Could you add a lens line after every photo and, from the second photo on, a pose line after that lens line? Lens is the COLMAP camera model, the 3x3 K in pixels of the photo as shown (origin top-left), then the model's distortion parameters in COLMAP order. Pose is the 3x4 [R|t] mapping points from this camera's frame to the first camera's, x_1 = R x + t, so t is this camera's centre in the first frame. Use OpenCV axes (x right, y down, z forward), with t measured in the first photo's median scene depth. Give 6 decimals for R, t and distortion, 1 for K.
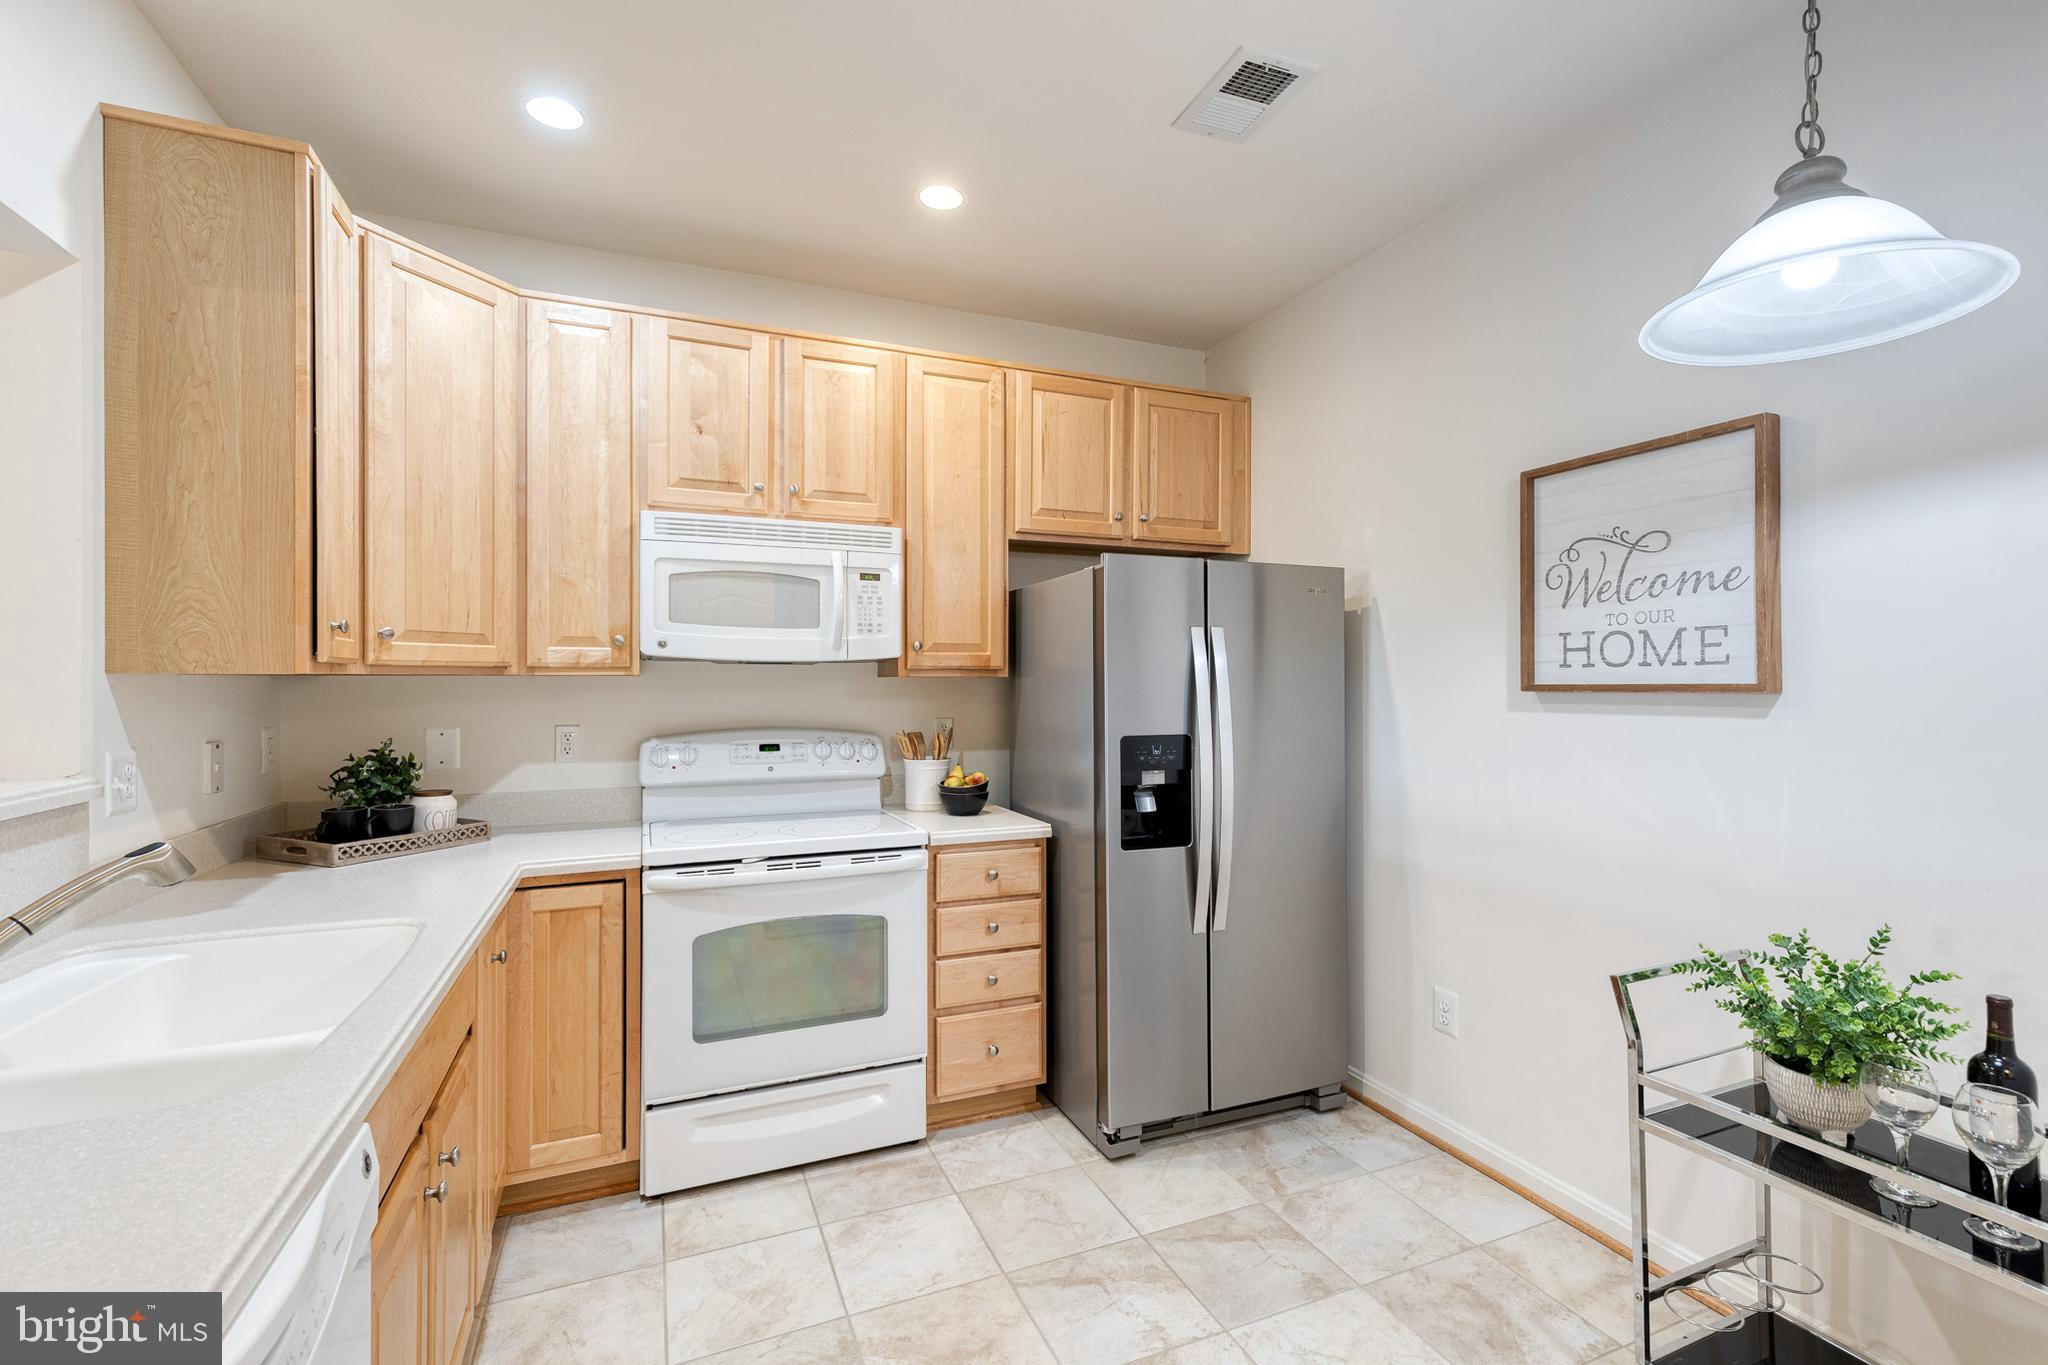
lens RADIAL K [[906.3, 0, 1044.2], [0, 906.3, 678.5], [0, 0, 1]] dist [0.002796, -0.000039]
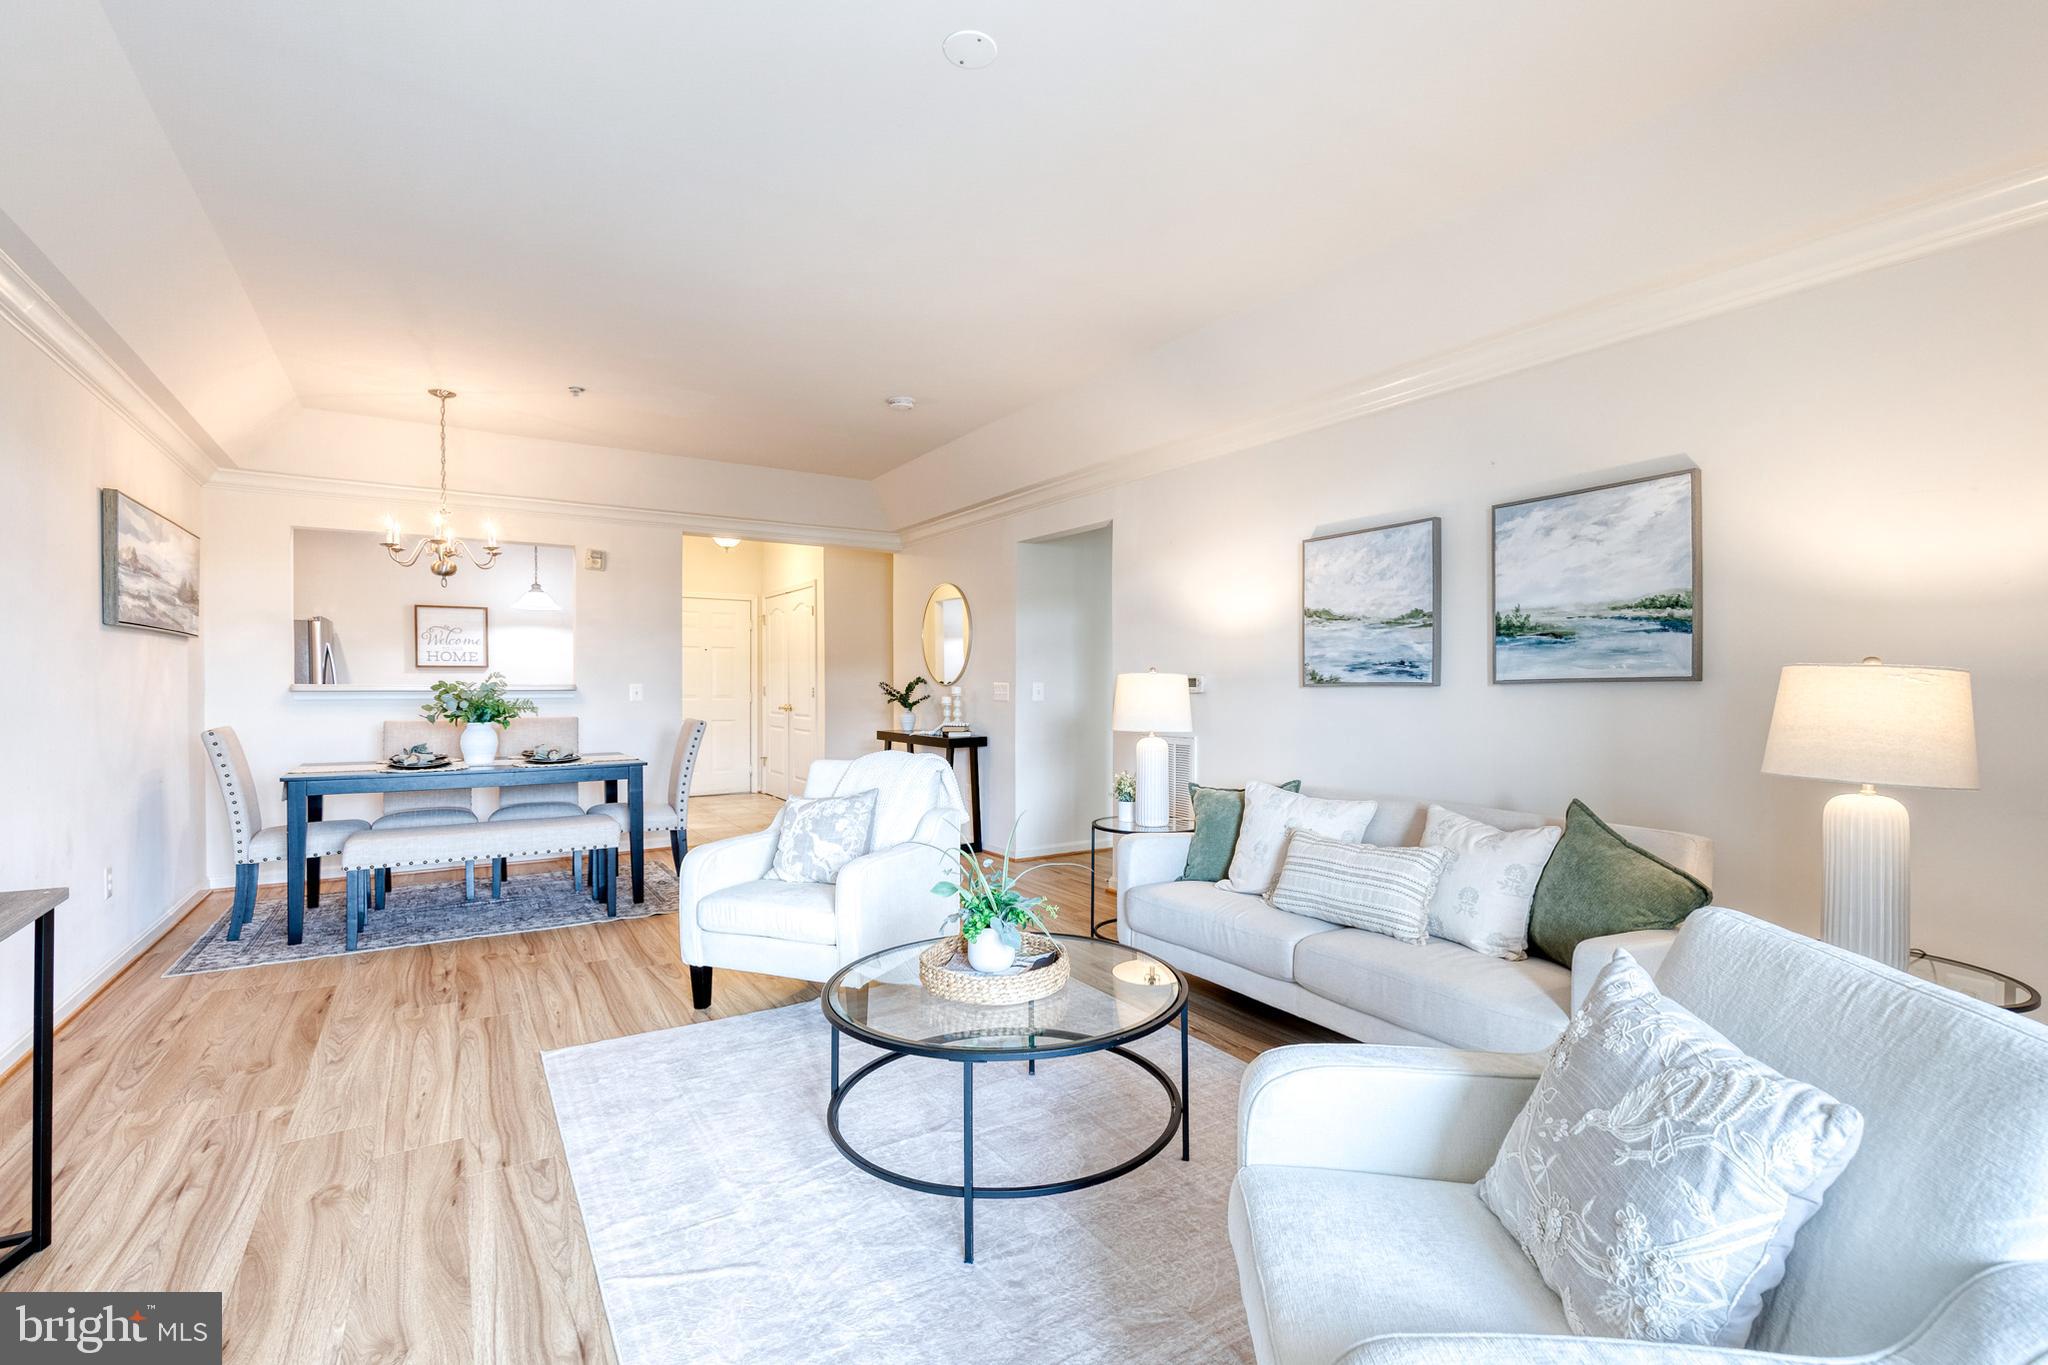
lens RADIAL K [[940.2, 0, 1033.7], [0, 940.2, 693.9], [0, 0, 1]] dist [0.024507, 0.000180]
pose [[-0.147511, -0.011194, 0.988997, -3.122146], [-0.001108, 0.999937, 0.011152, 0.066148], [-0.989060, 0.000549, -0.147514, -0.739602]]
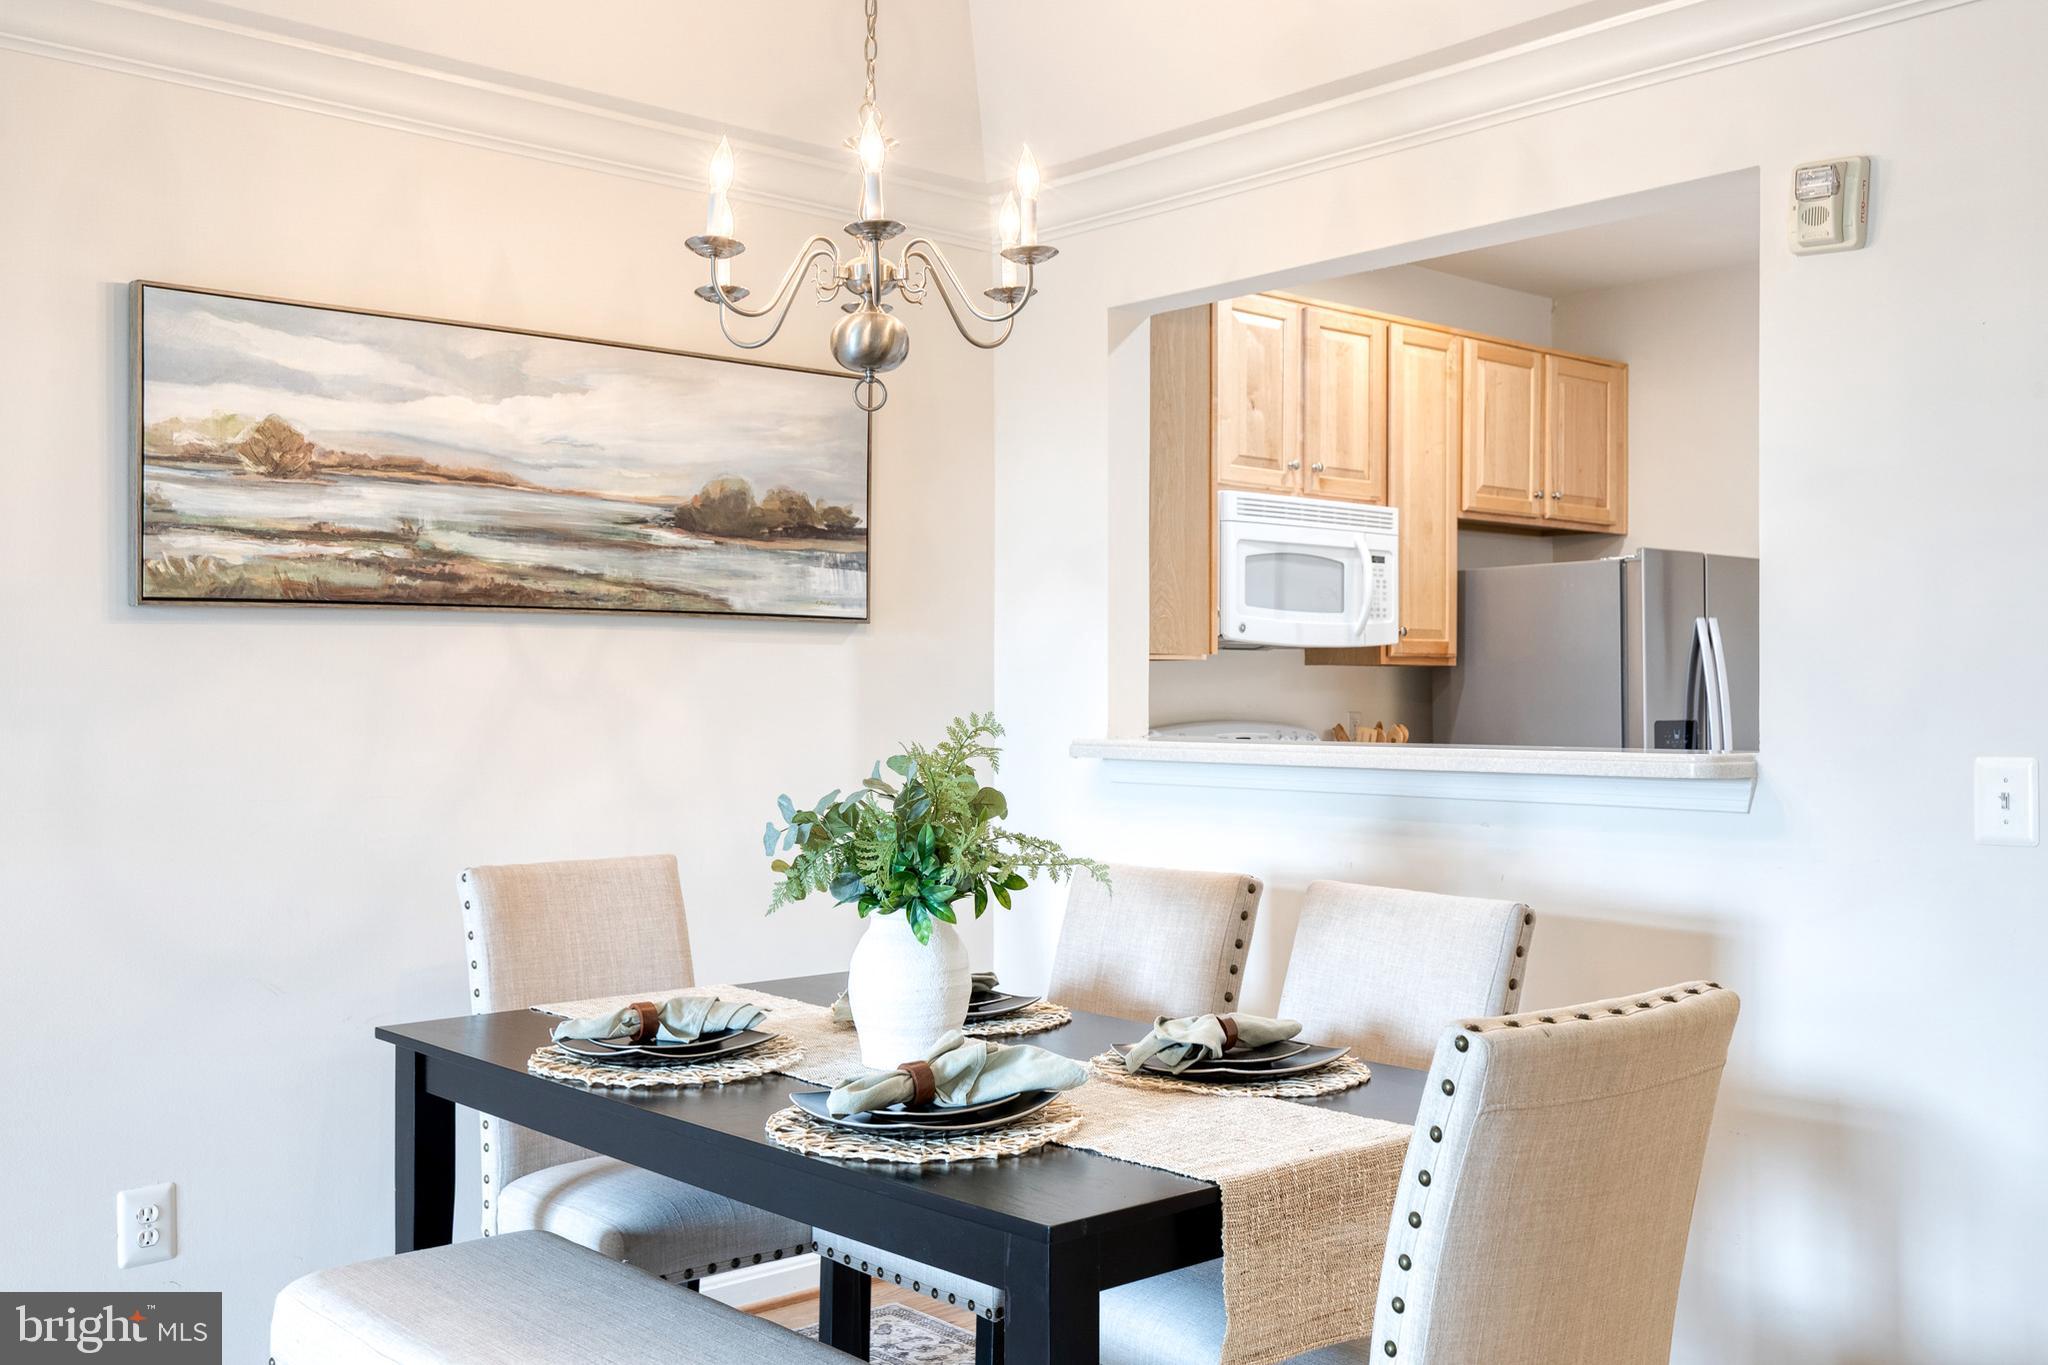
lens RADIAL K [[1951.3, 0, 1043.8], [0, 1951.3, 677.5], [0, 0, 1]] dist [0.010164, -0.008122]
pose [[0.949681, 0.003742, 0.313196, -1.280381], [-0.001094, 0.999962, -0.008630, 0.033457], [-0.313216, 0.007853, 0.949649, -0.922454]]
